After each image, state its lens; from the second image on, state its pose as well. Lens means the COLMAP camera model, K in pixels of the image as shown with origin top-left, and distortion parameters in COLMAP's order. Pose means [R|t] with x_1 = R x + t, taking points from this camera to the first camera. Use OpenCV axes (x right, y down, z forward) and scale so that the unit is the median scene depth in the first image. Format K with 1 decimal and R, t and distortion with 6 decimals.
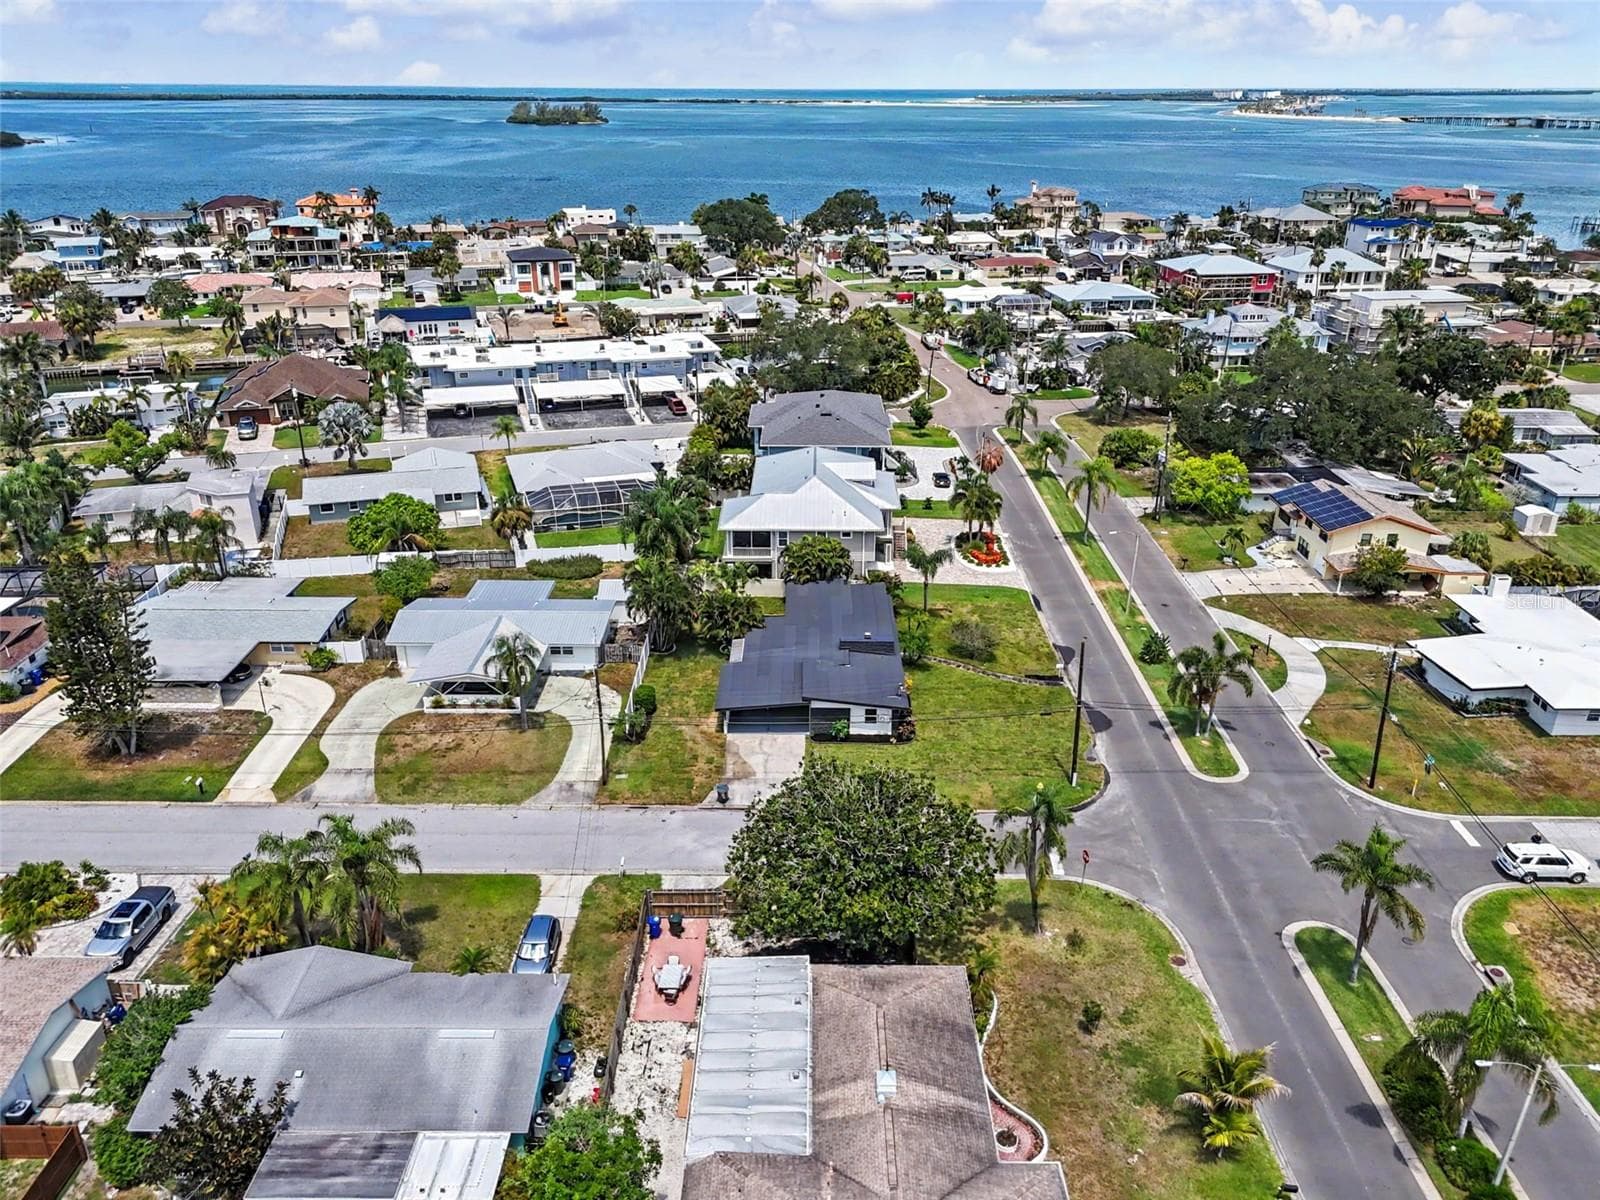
lens RADIAL K [[1174.2, 0, 800.0], [0, 1174.2, 600.0], [0, 0, 1]] dist [0.076105, -0.082158]
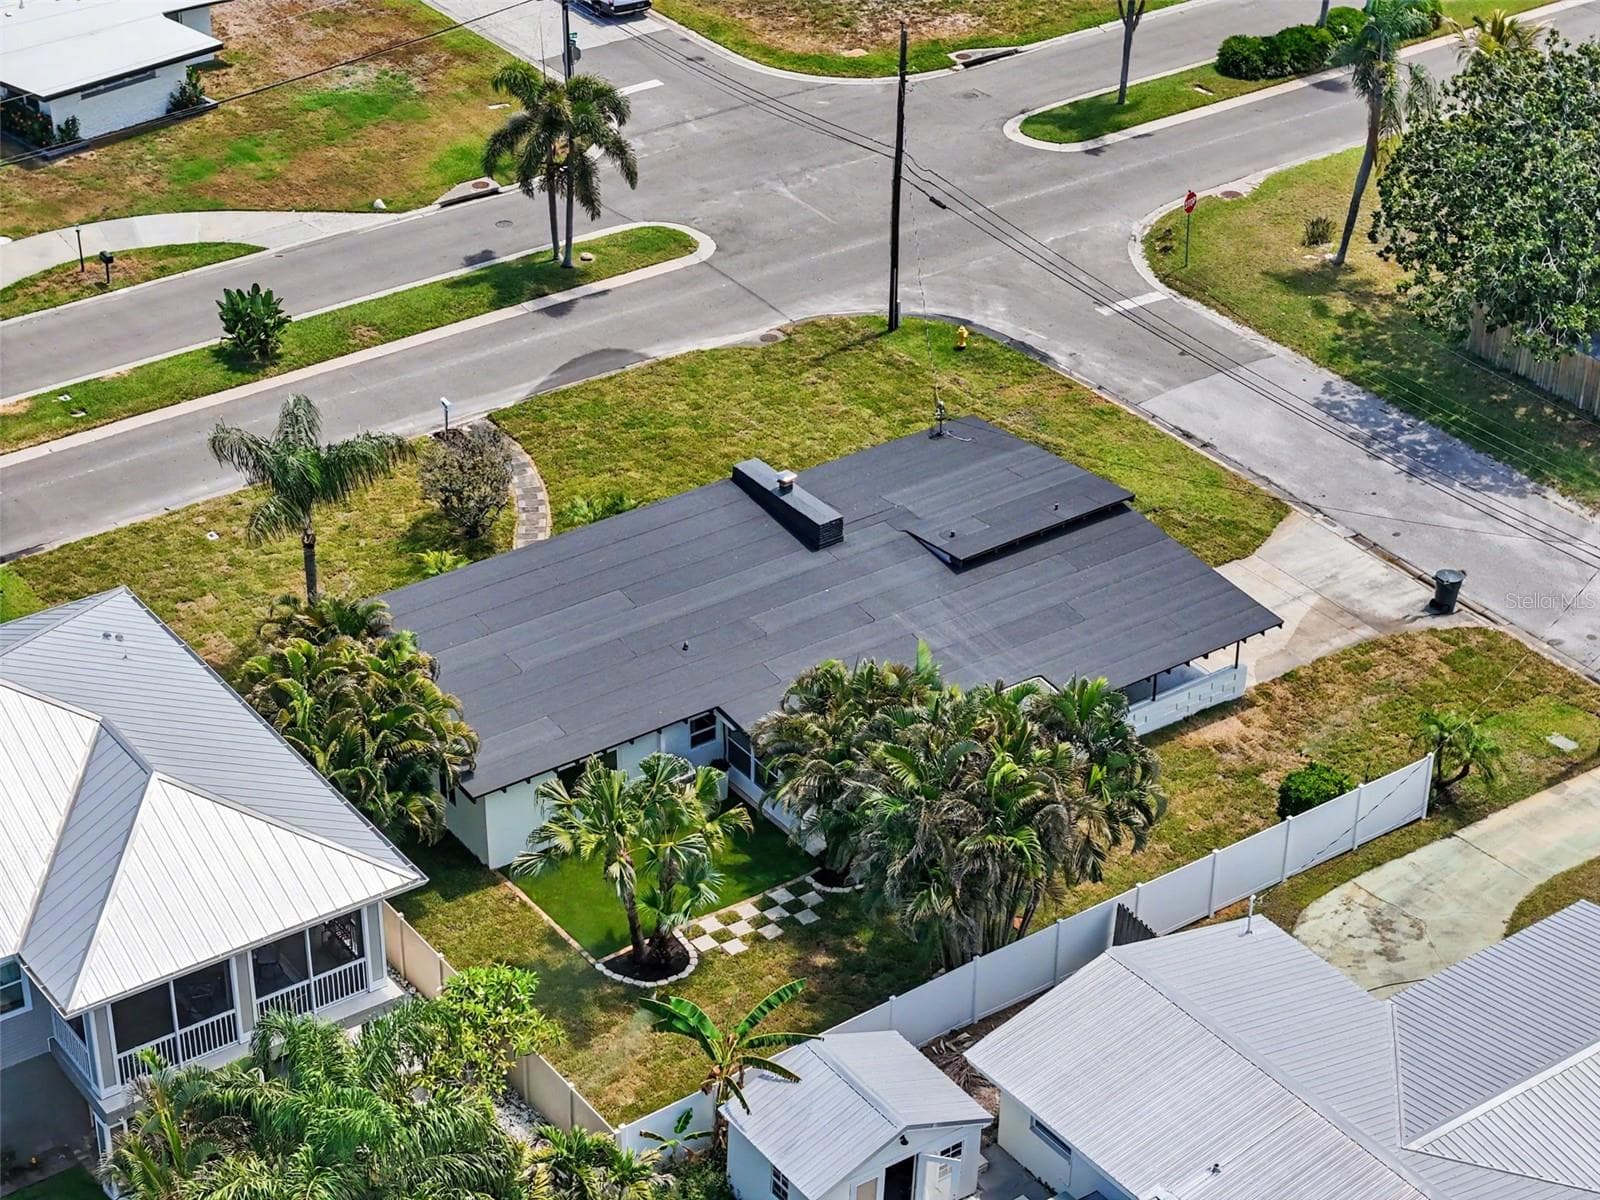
lens RADIAL K [[3196.7, 0, 800.0], [0, 3196.7, 600.0], [0, 0, 1]] dist [-0.092249, 0.227962]
pose [[-0.592308, -0.416923, 0.689454, -0.375976], [0.315308, 0.667517, 0.674538, -0.358567], [-0.741453, 0.616925, -0.263916, 0.758988]]
